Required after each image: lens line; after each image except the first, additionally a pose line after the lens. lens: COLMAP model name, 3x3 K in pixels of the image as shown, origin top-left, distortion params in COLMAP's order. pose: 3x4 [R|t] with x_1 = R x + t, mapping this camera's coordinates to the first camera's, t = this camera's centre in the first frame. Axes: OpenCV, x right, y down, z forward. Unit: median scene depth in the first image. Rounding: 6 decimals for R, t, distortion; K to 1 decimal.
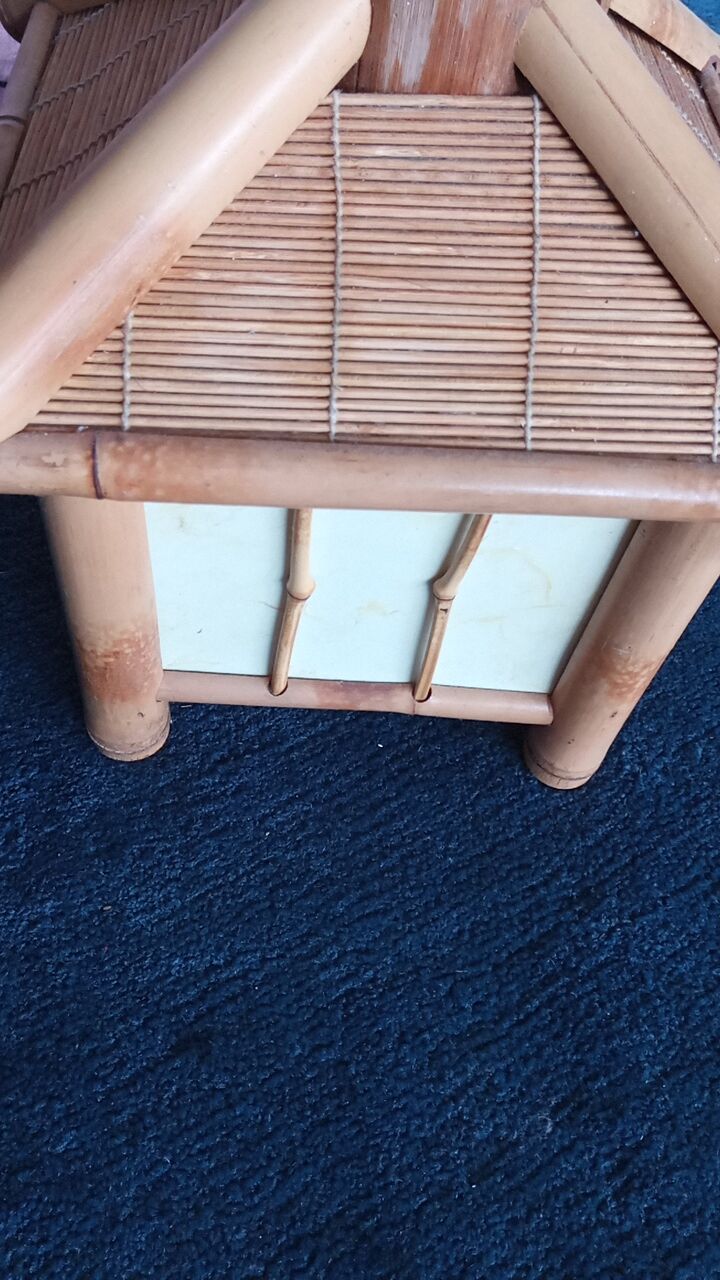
lens RADIAL K [[1017.9, 0, 363.0], [0, 1017.9, 652.4], [0, 0, 1]] dist [0.042001, -0.070272]
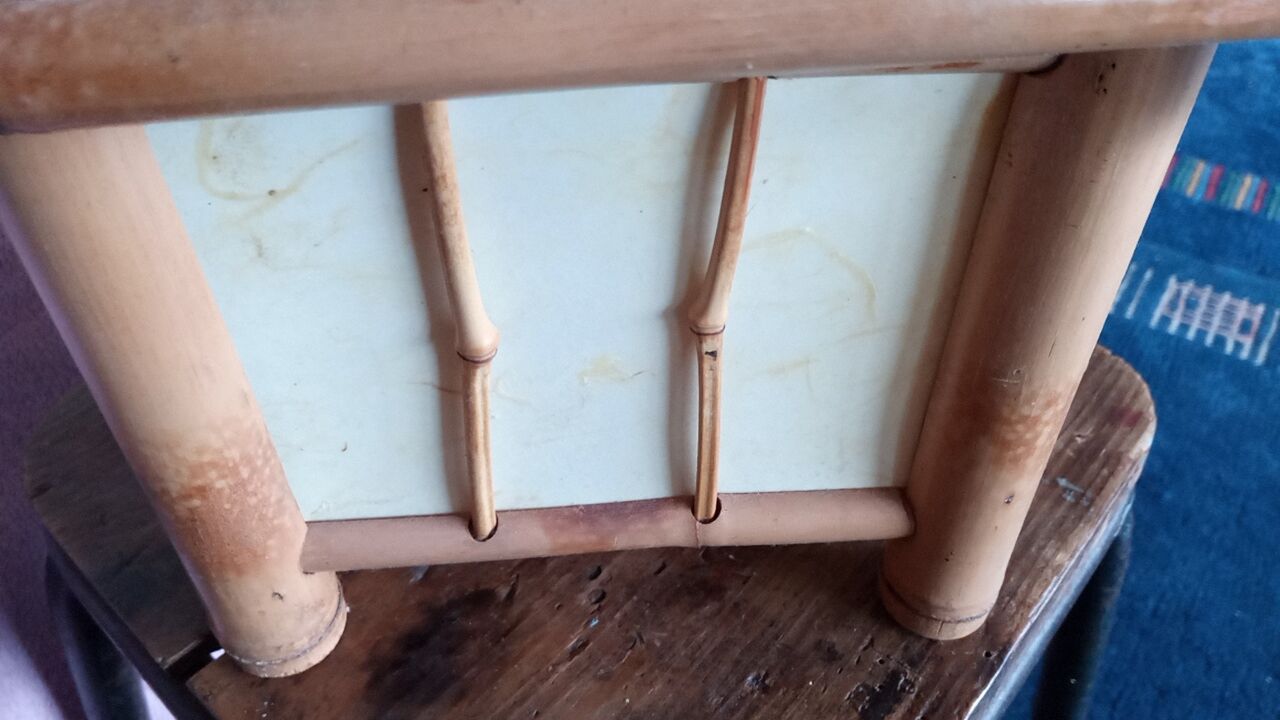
lens RADIAL K [[1017.9, 0, 640.0], [0, 1017.9, 360.0], [0, 0, 1]] dist [0.042001, -0.070272]
pose [[0.990537, -0.132898, -0.034267, 0.061419], [0.122871, 0.969951, -0.209995, 0.094055], [0.061145, 0.203798, 0.977102, 0.405841]]
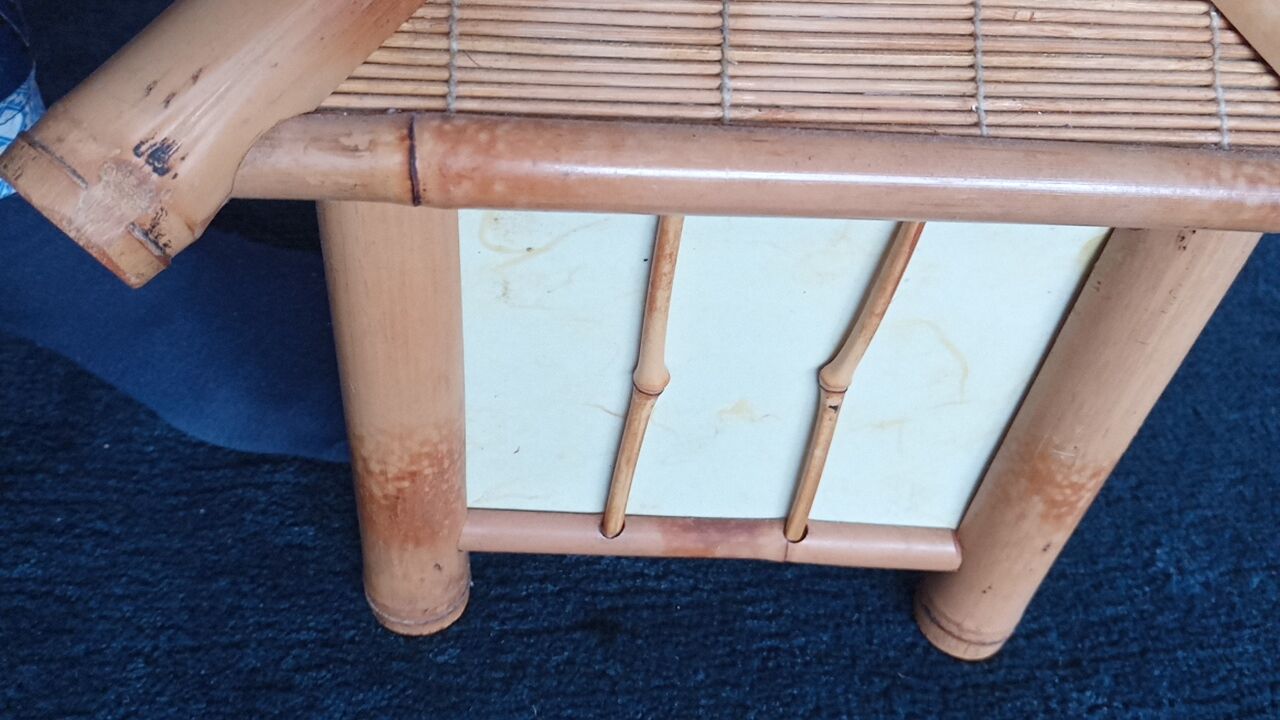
lens RADIAL K [[1017.9, 0, 640.0], [0, 1017.9, 360.0], [0, 0, 1]] dist [0.042001, -0.070272]
pose [[0.999412, -0.025707, 0.022696, -0.090856], [0.030041, 0.975493, -0.217972, 0.094619], [-0.016536, 0.218526, 0.975691, 0.242135]]
